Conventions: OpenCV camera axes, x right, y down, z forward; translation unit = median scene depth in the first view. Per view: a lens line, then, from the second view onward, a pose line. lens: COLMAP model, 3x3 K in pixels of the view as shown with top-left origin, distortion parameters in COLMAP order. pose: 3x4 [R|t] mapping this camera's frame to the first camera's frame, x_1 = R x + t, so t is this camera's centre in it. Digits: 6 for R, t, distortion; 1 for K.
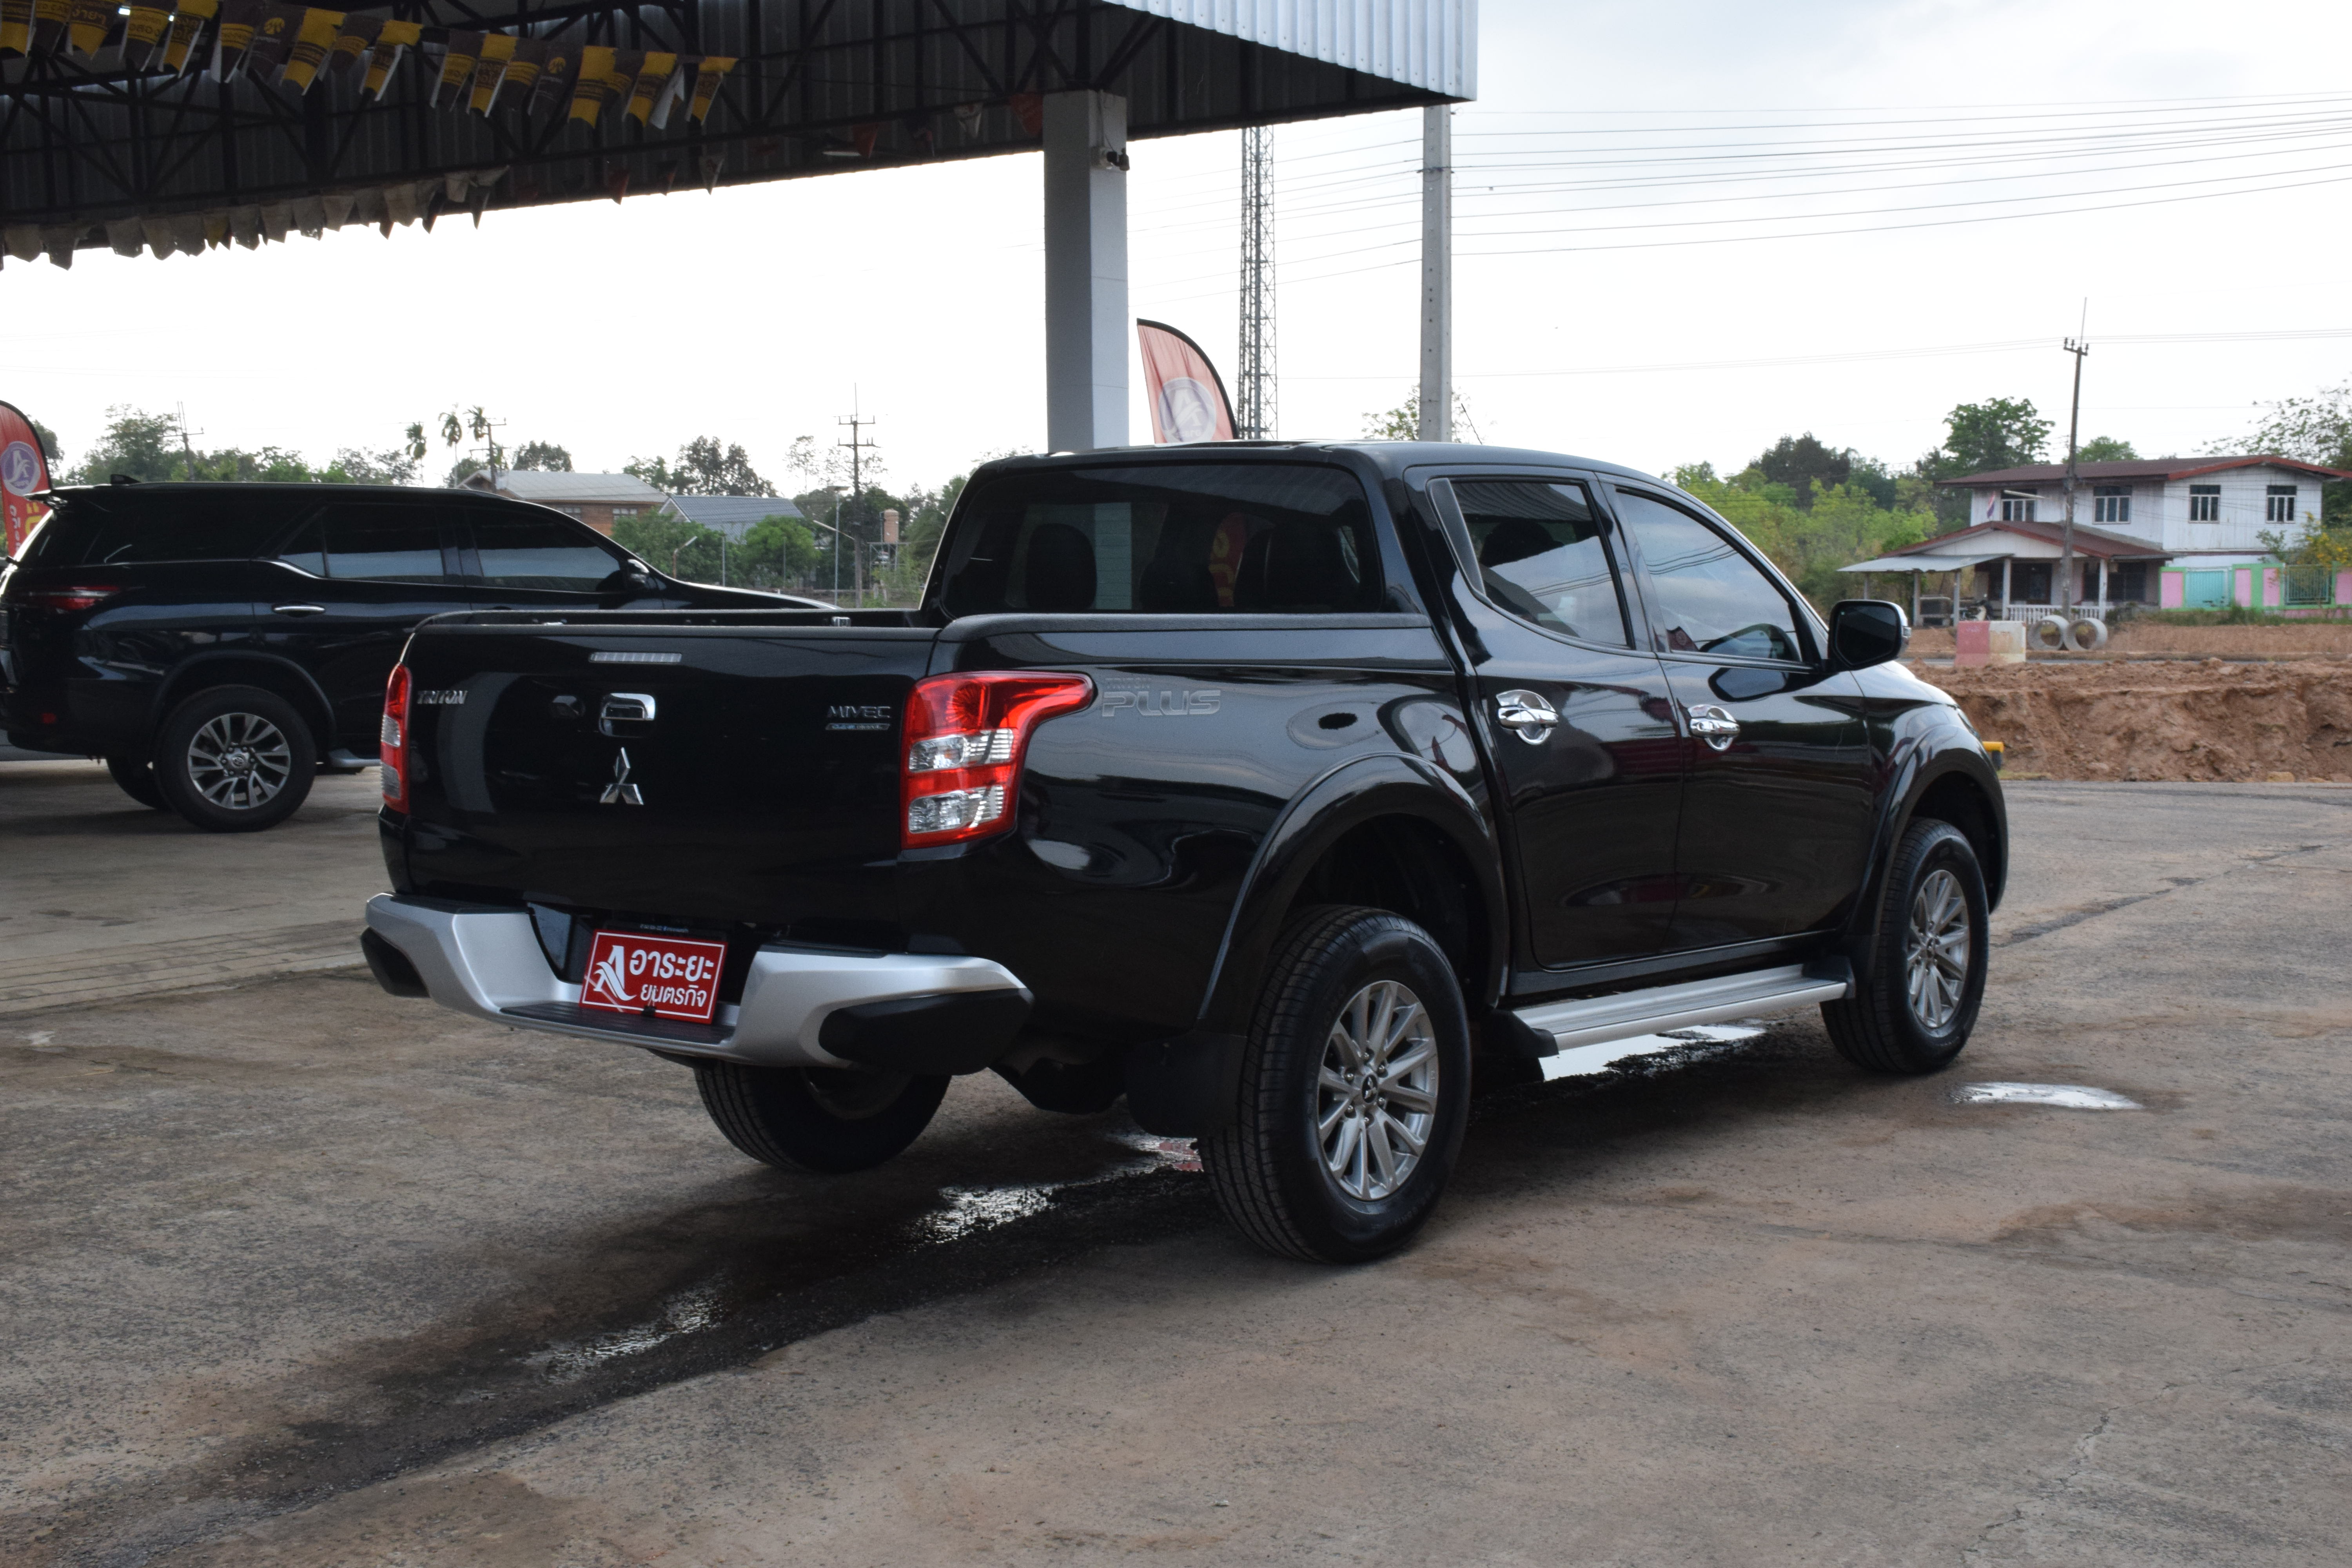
lens RADIAL K [[2839.1, 0, 1158.5], [0, 2839.1, 838.5], [0, 0, 1]] dist [0.019997, 0.387978]
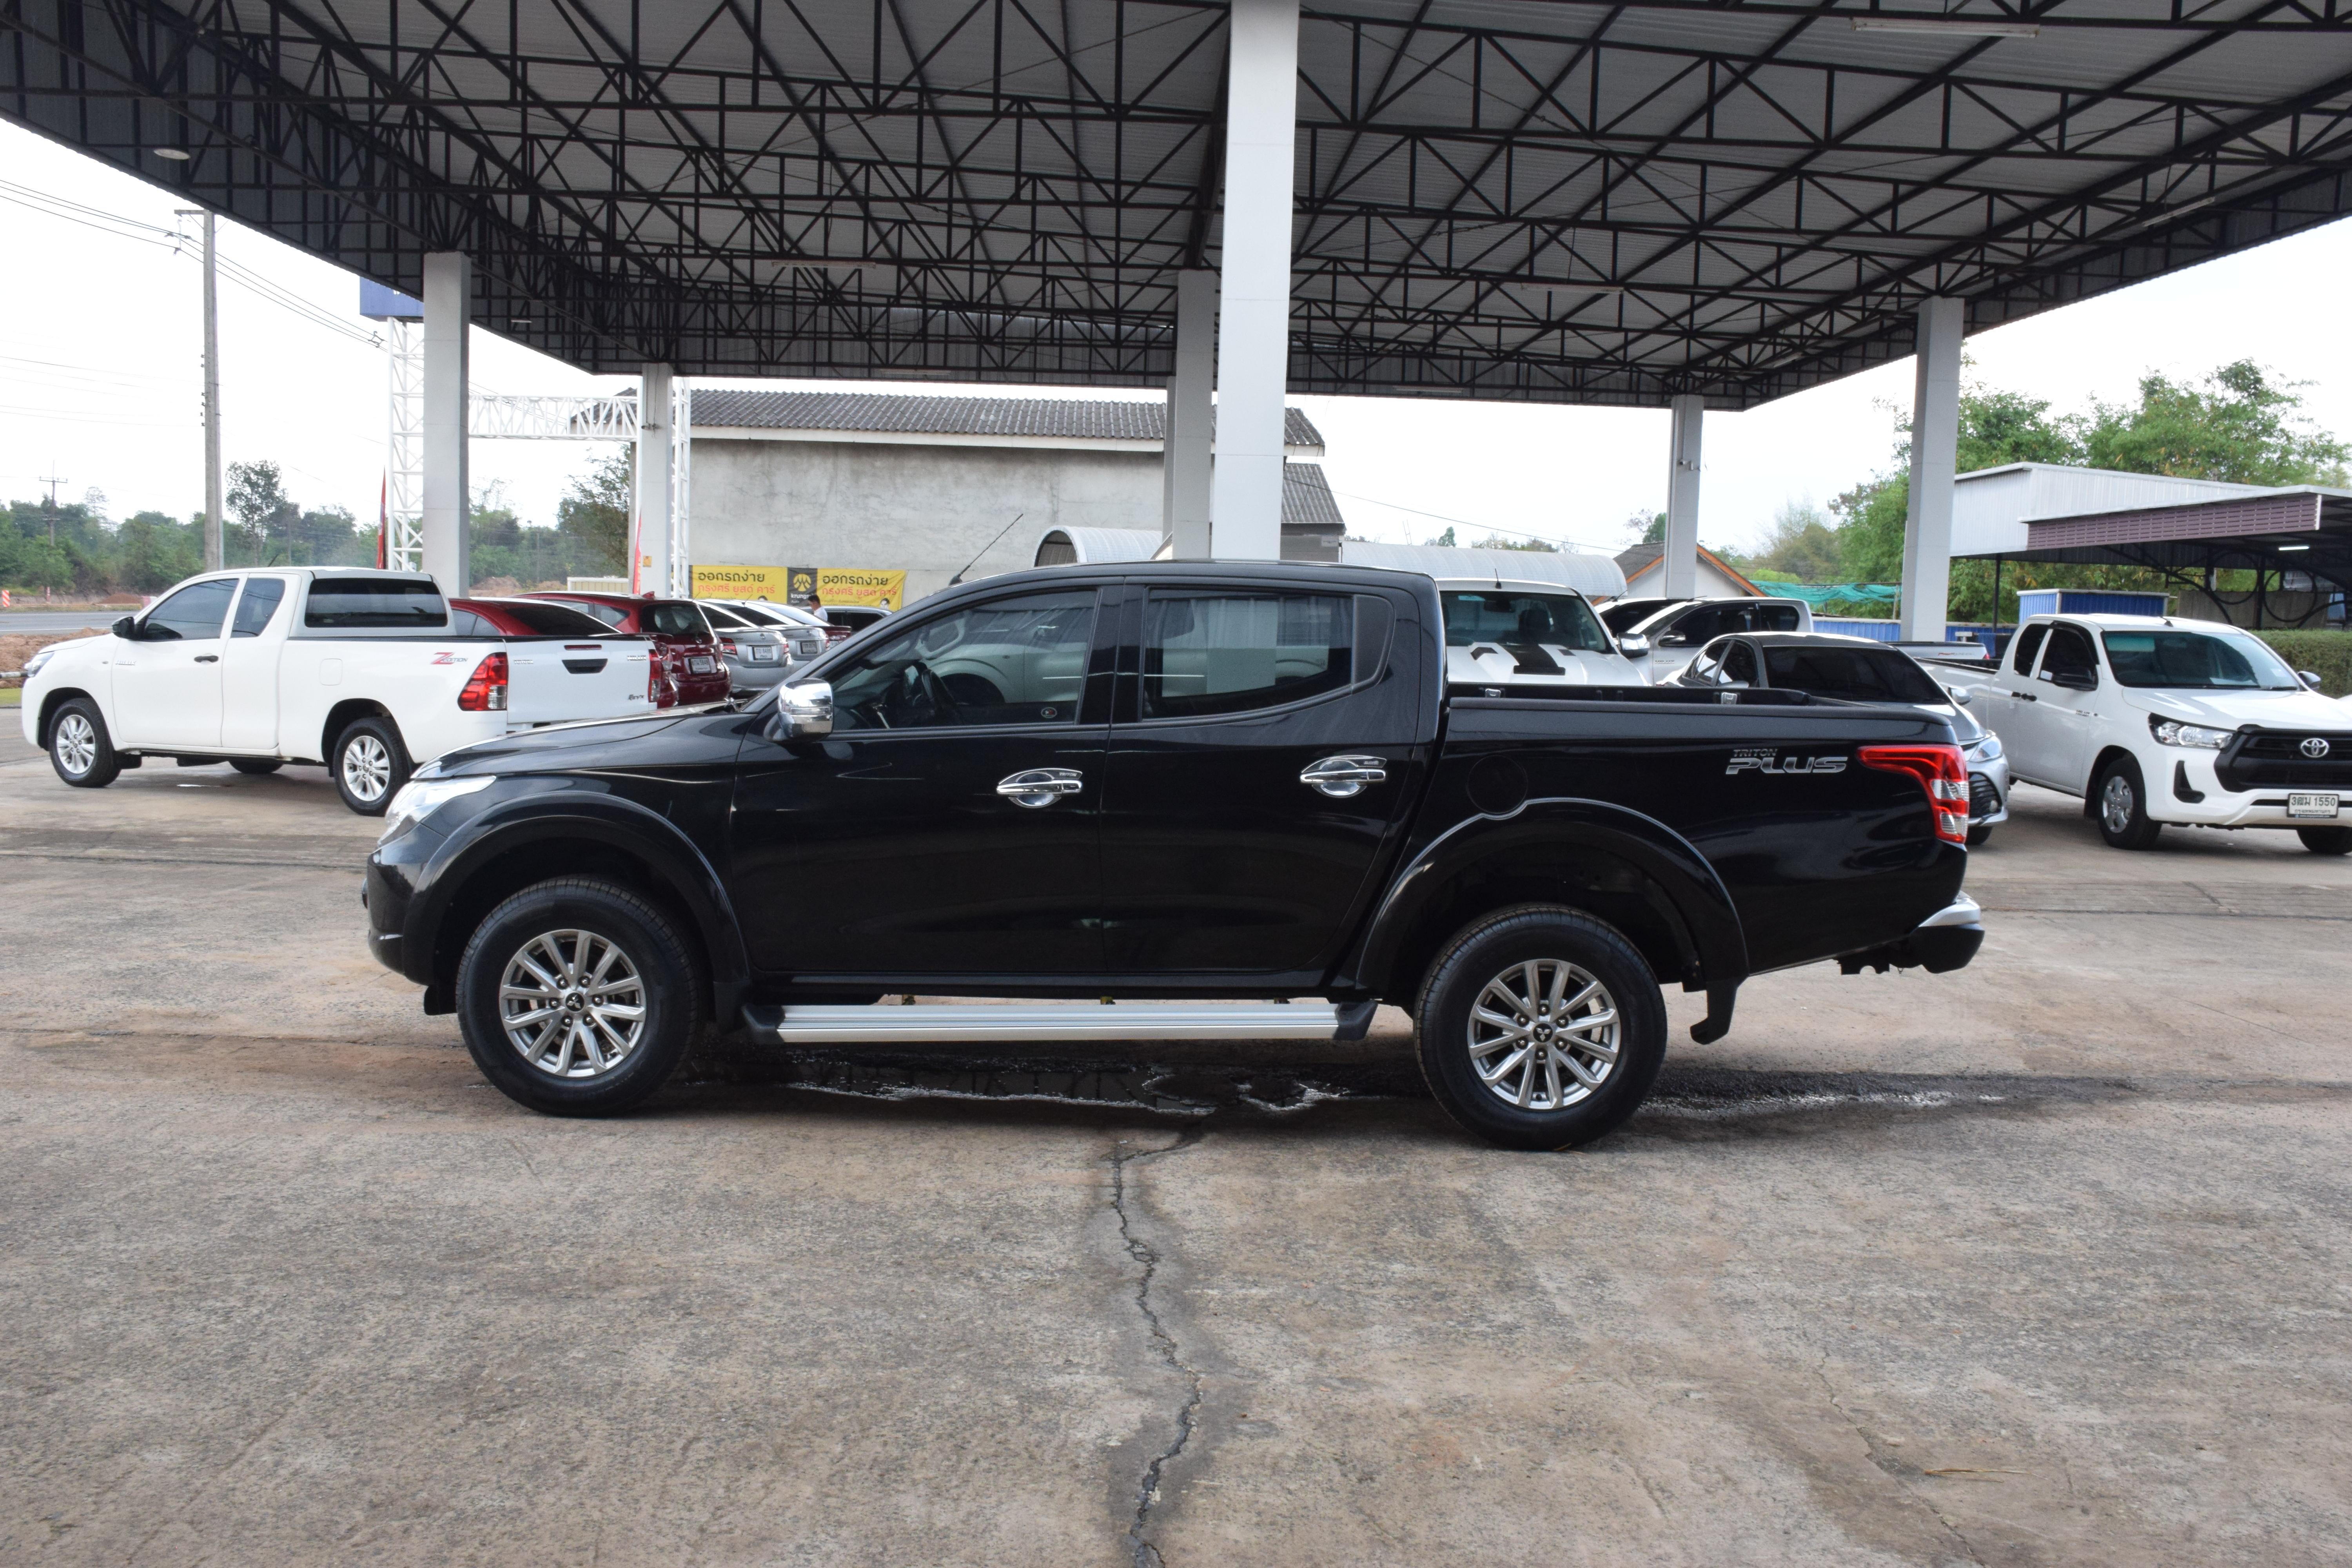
lens RADIAL K [[2035.9, 0, 1208.4], [0, 2035.9, 789.3], [0, 0, 1]] dist [-0.094070, 0.117542]
pose [[-0.602204, -0.087426, 0.793540, -0.060353], [0.046036, 0.988529, 0.143844, -0.014580], [-0.797013, 0.123155, -0.591272, 0.135177]]
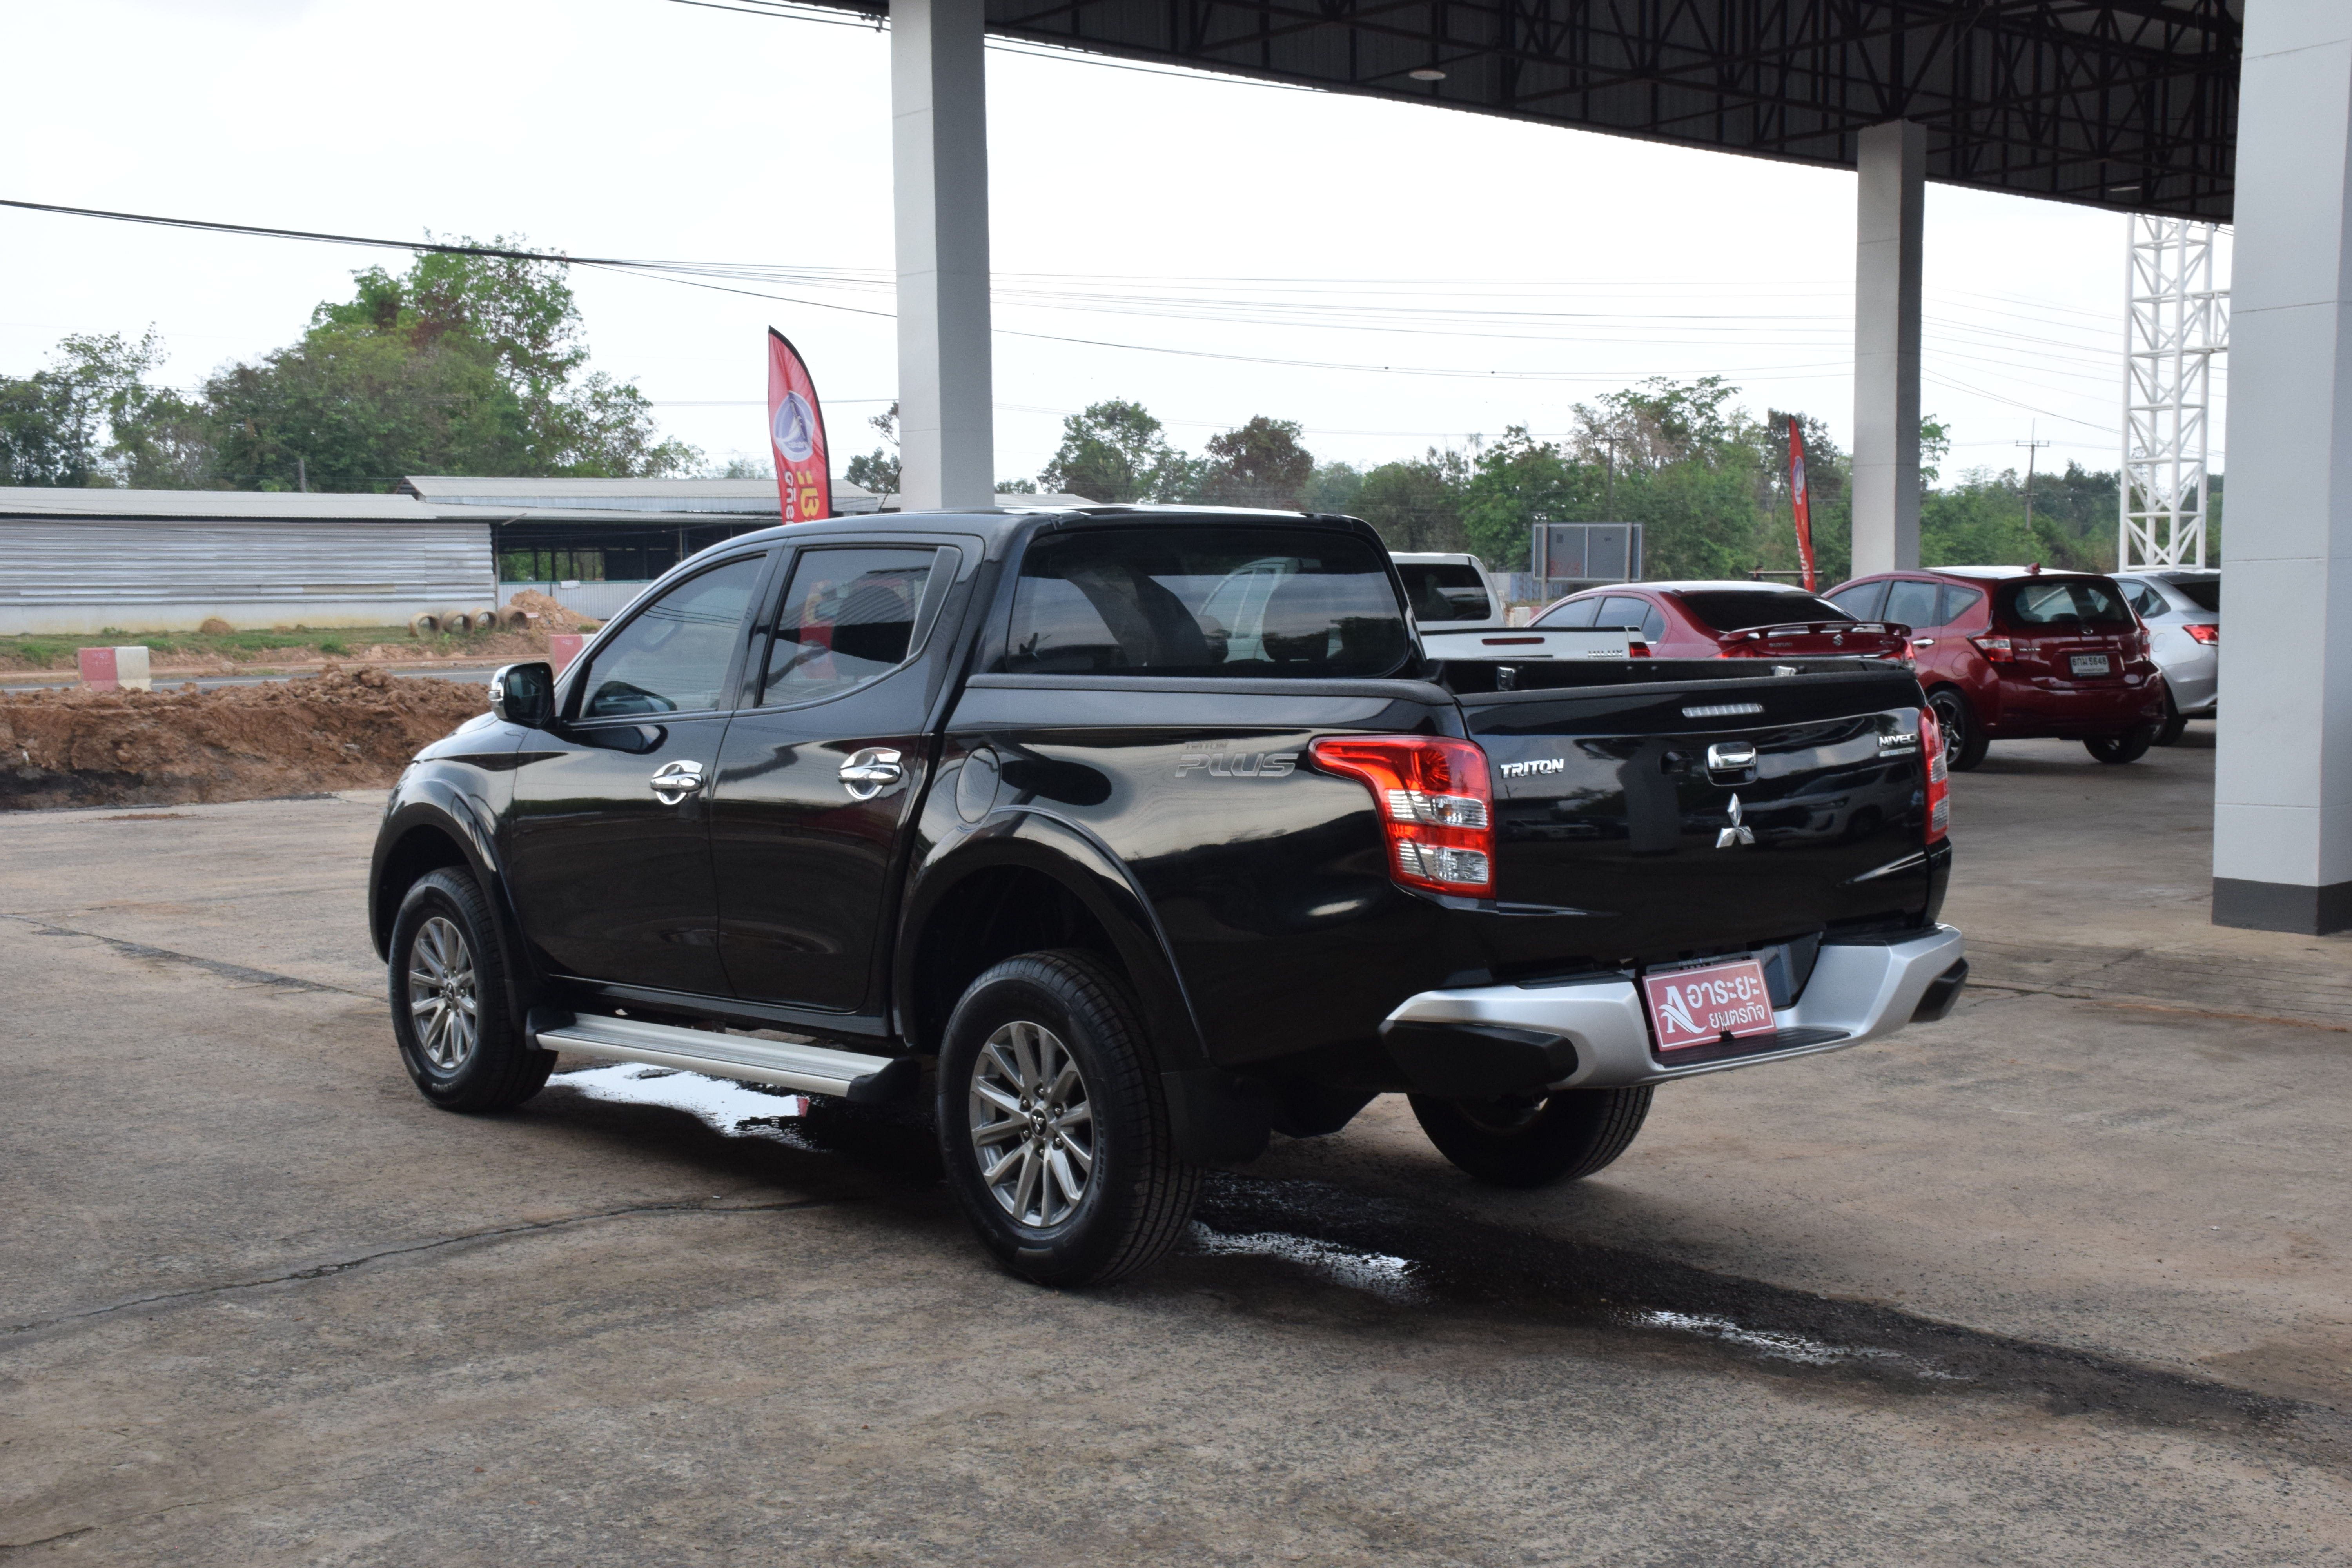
lens RADIAL K [[2834.3, 0, 1168.4], [0, 2834.3, 839.4], [0, 0, 1]] dist [0.016472, 0.386590]
pose [[0.214887, -0.089924, 0.972490, -0.082577], [0.104571, 0.992146, 0.068635, -0.007147], [-0.971024, 0.086946, 0.222602, 0.062368]]
